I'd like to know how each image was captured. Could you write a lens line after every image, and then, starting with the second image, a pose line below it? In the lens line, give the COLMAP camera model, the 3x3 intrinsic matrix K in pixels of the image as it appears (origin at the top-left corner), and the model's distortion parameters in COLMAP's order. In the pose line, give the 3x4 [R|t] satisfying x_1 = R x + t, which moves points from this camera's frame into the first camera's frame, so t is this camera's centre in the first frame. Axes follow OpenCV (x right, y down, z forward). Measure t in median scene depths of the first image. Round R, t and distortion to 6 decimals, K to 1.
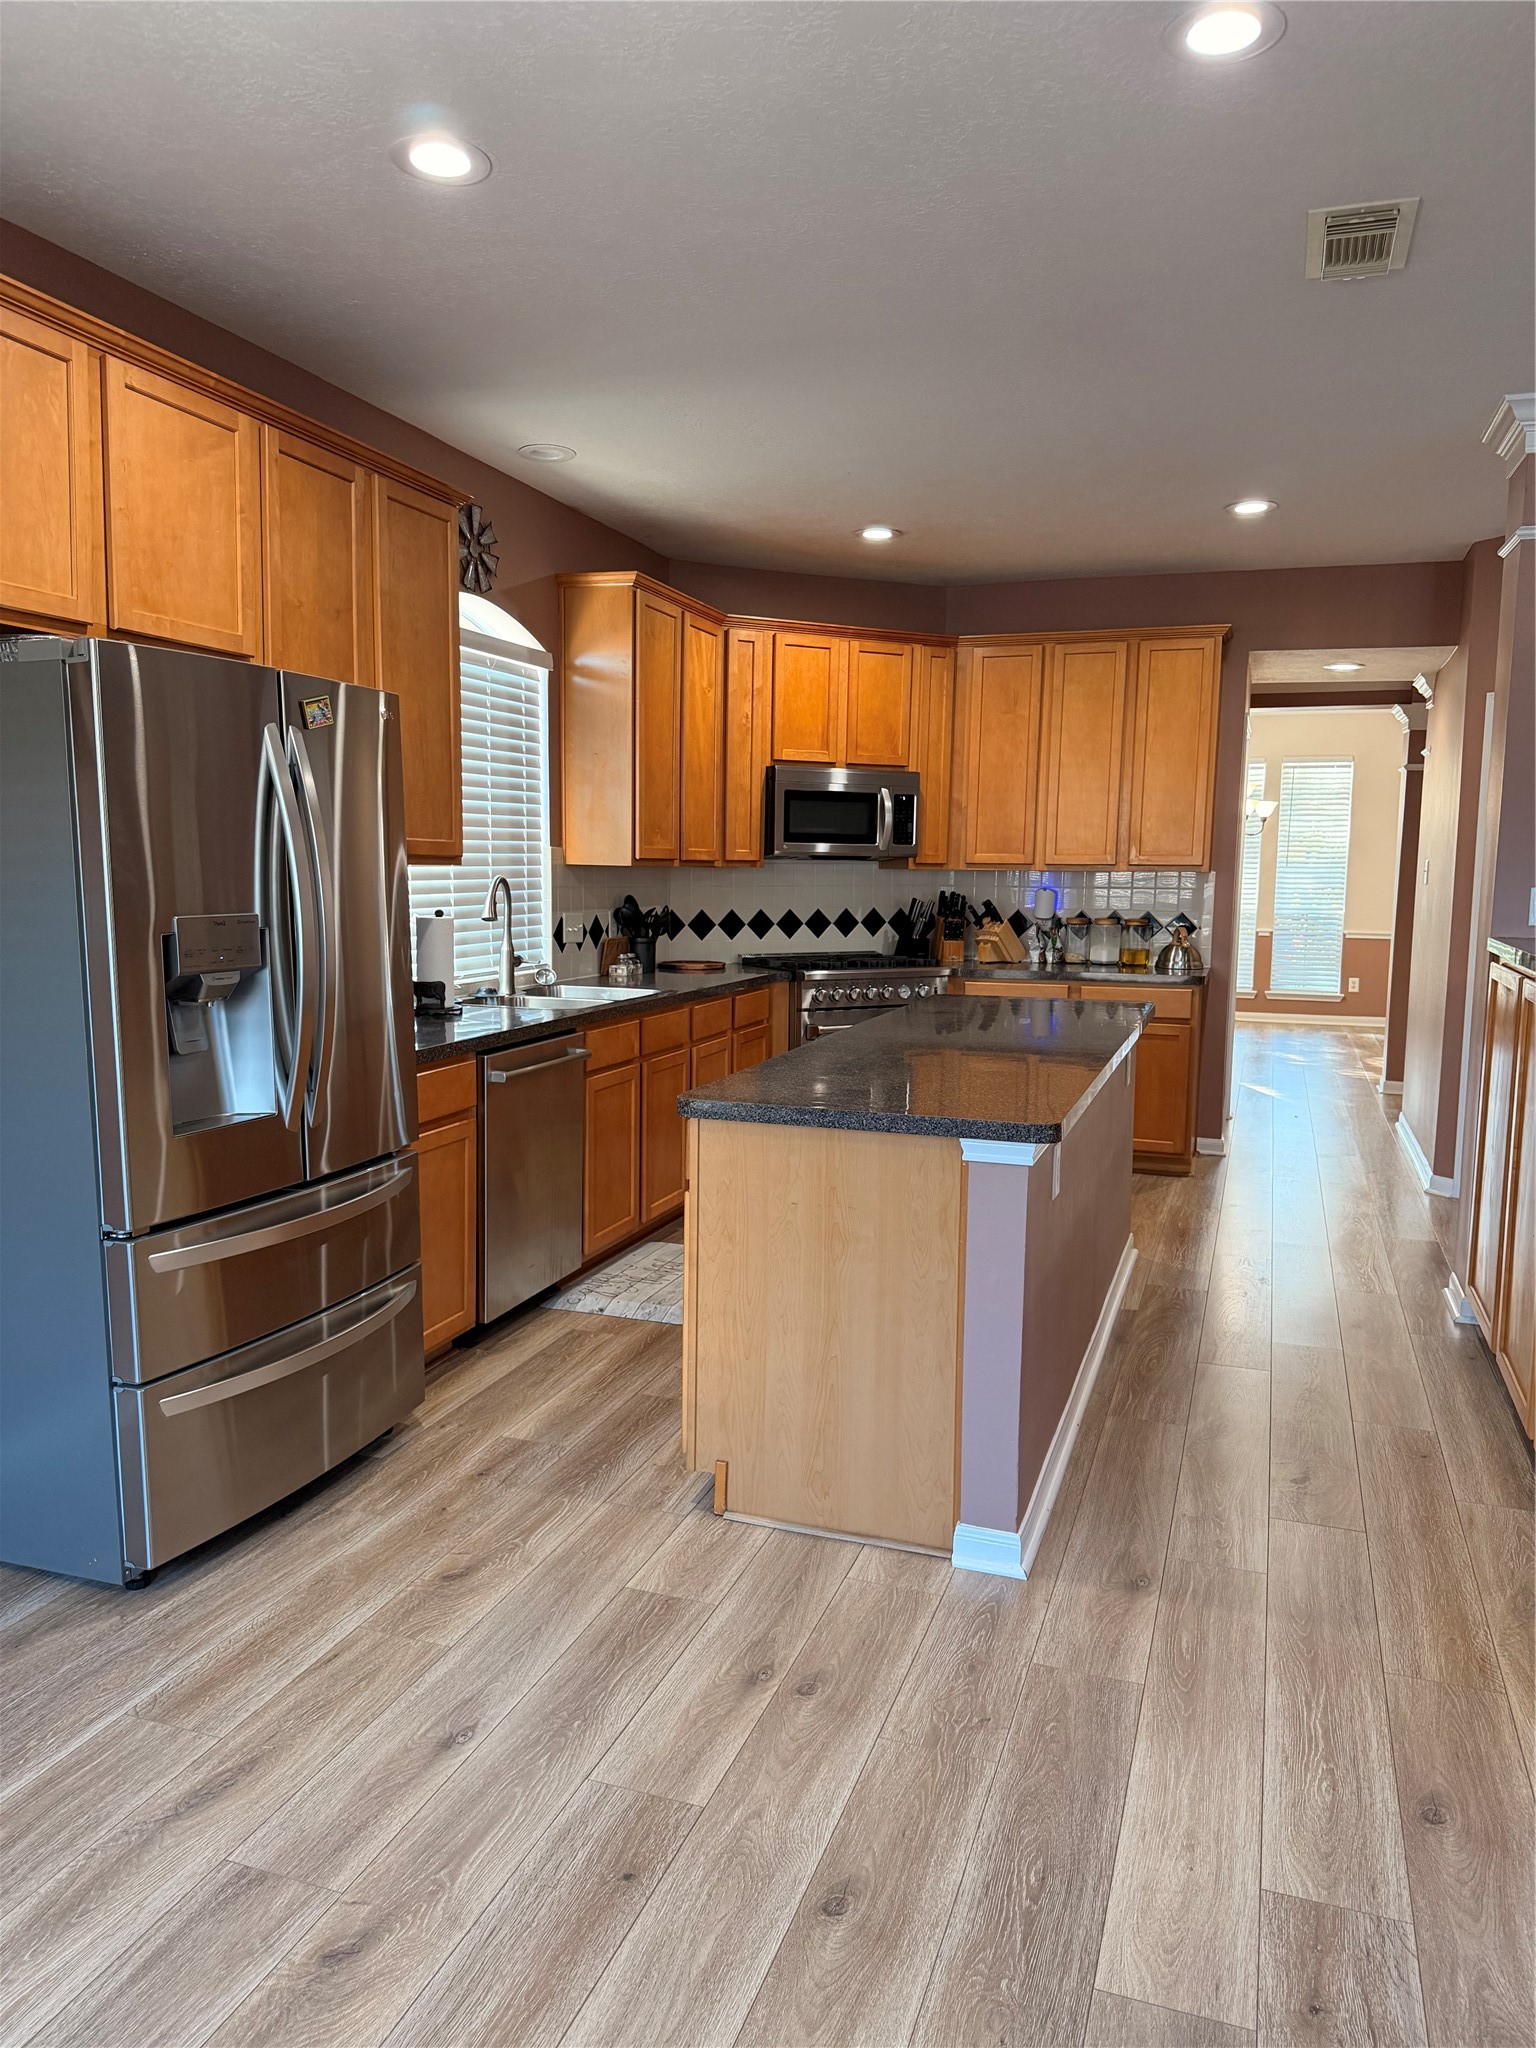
lens RADIAL K [[1408.5, 0, 768.0], [0, 1408.5, 1024.0], [0, 0, 1]] dist [0.136659, -0.265133]
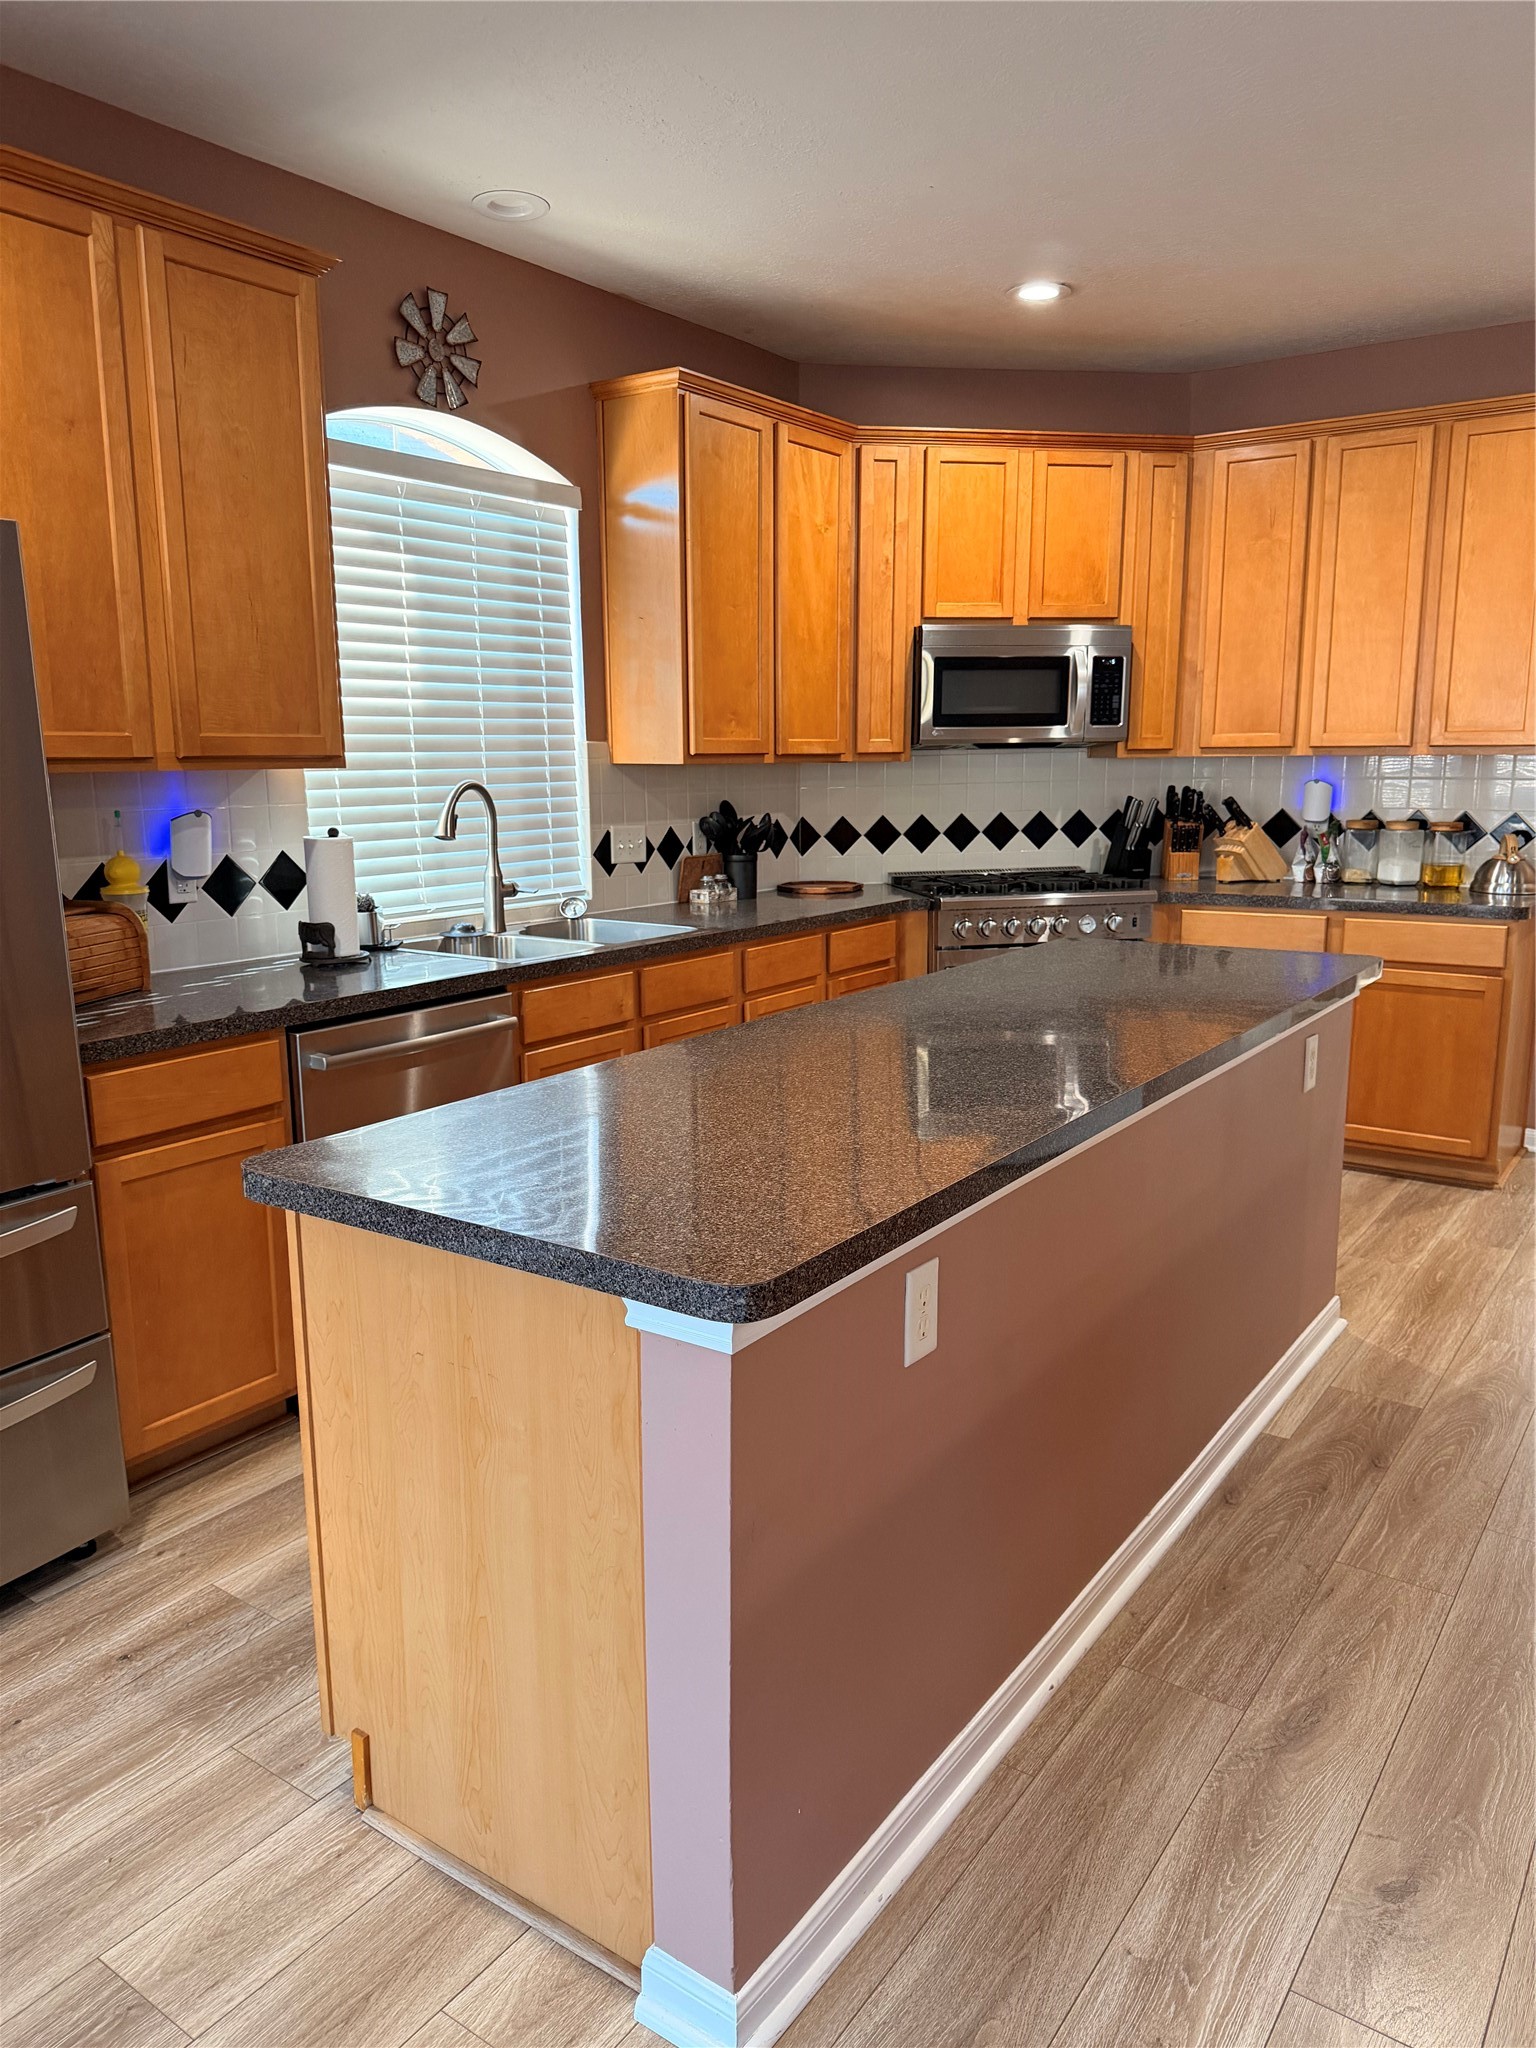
lens RADIAL K [[1430.8, 0, 752.8], [0, 1430.8, 1031.4], [0, 0, 1]] dist [0.067885, -0.129913]
pose [[0.960364, 0.030791, -0.277041, 0.140392], [-0.009778, 0.996990, 0.076914, -0.023281], [0.278576, -0.071156, 0.957775, 0.218630]]
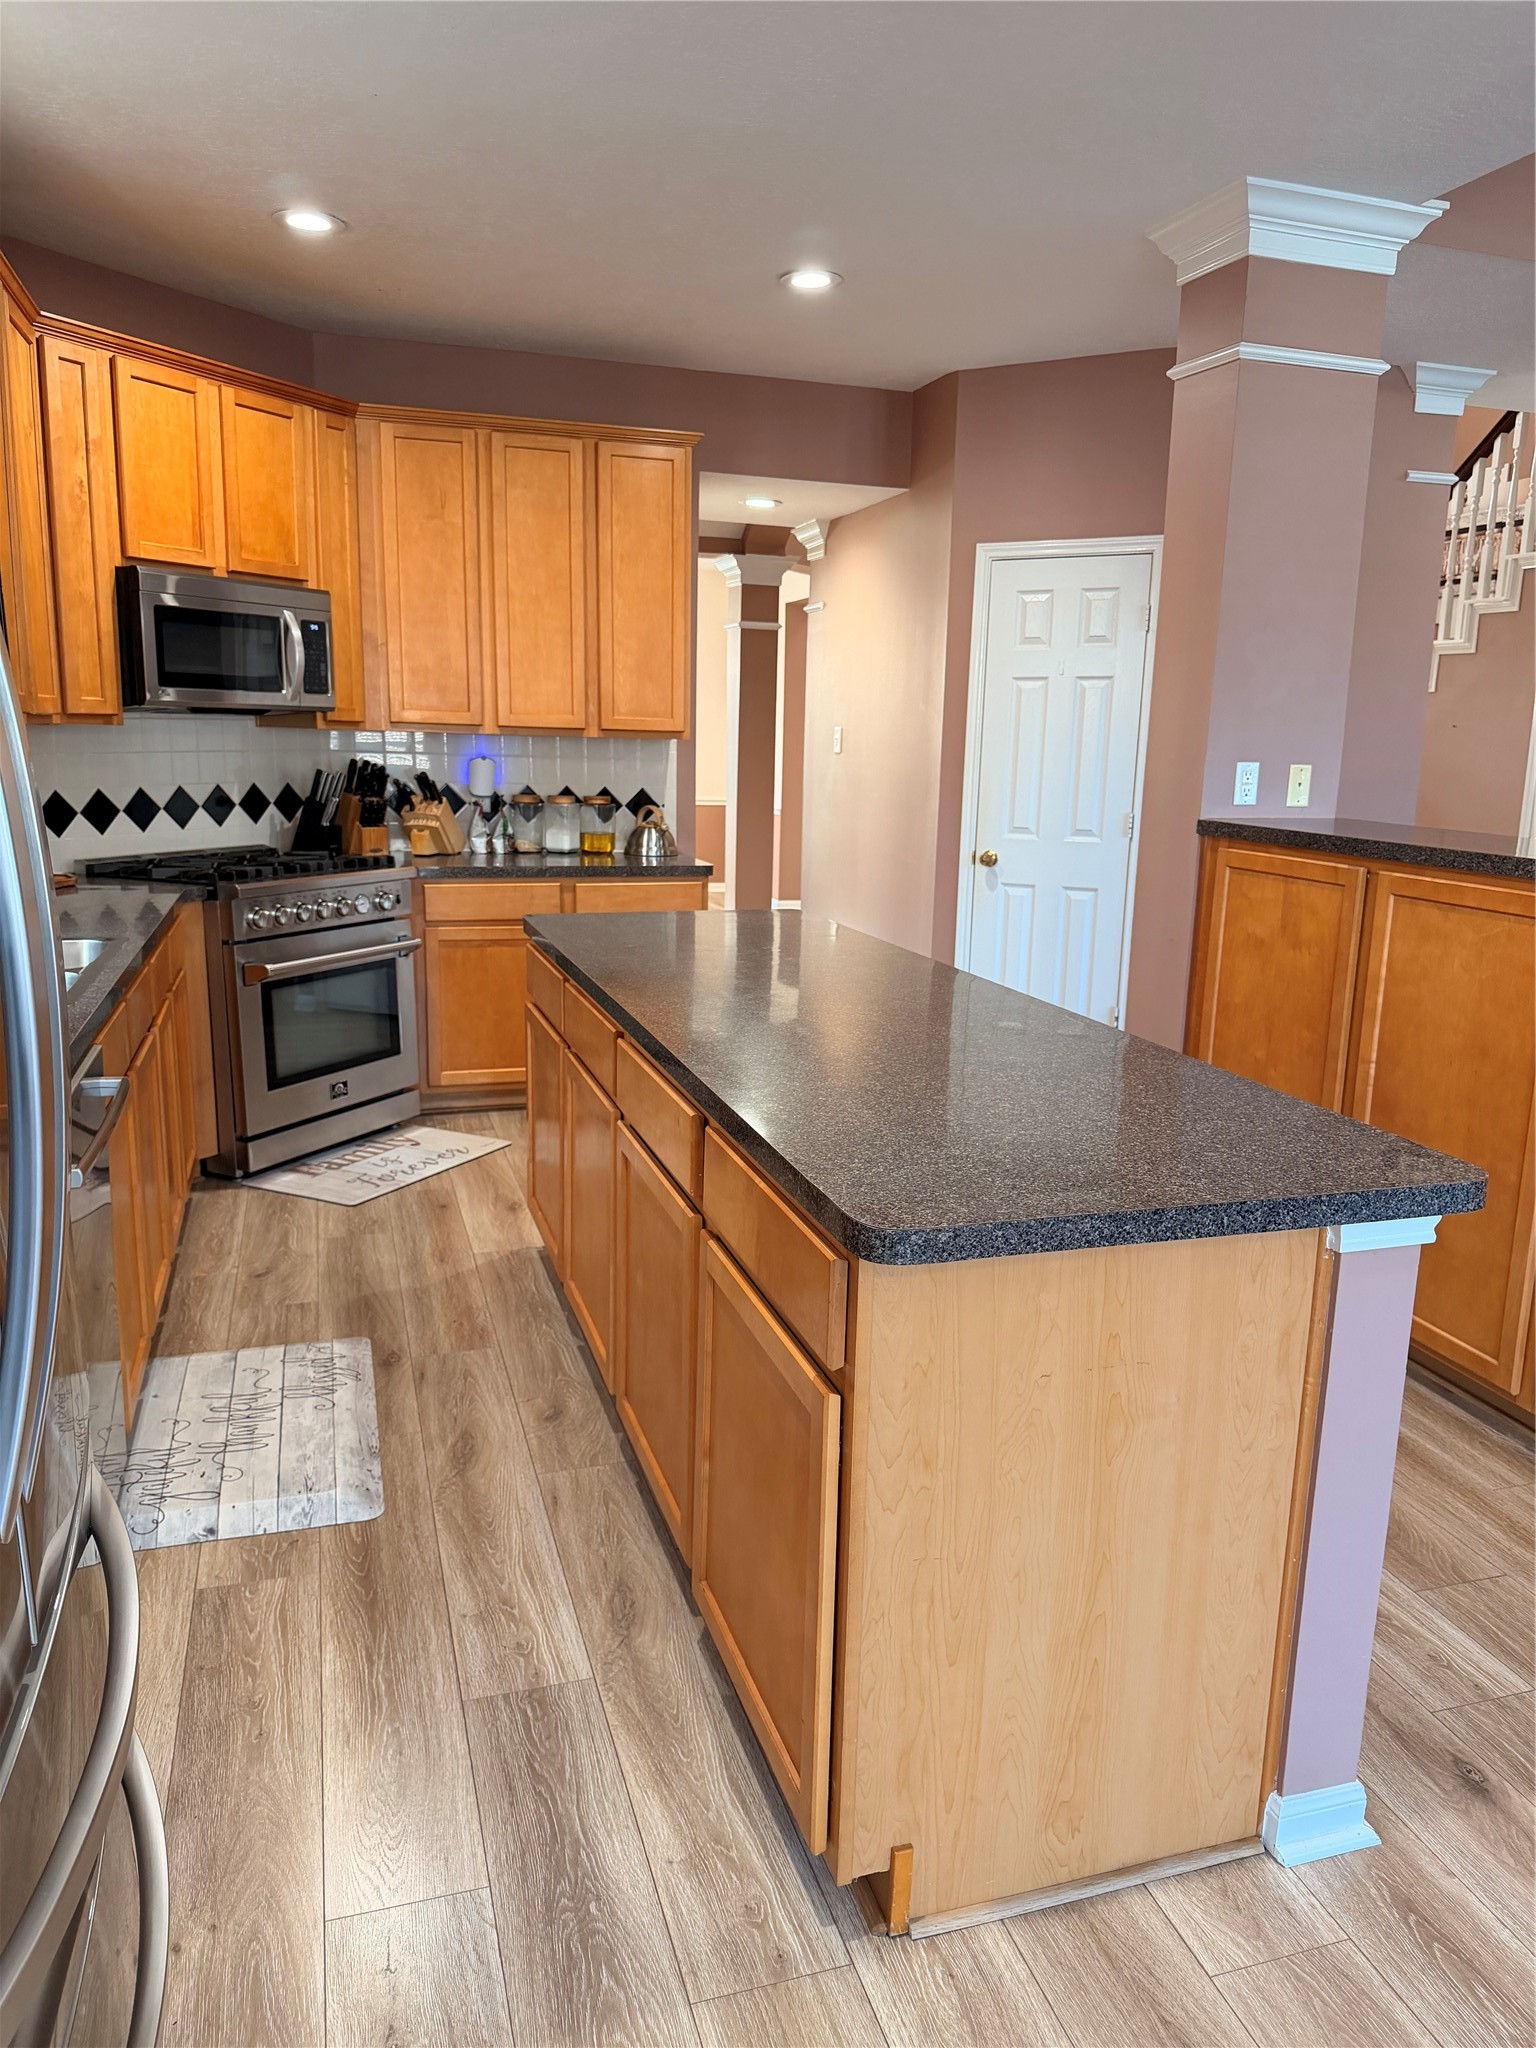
lens RADIAL K [[1444.1, 0, 794.5], [0, 1444.1, 1031.4], [0, 0, 1]] dist [0.062988, -0.132277]
pose [[0.801605, -0.113394, 0.587002, -0.168863], [0.054010, 0.991569, 0.117791, -0.034317], [-0.595409, -0.062718, 0.800971, 0.280288]]
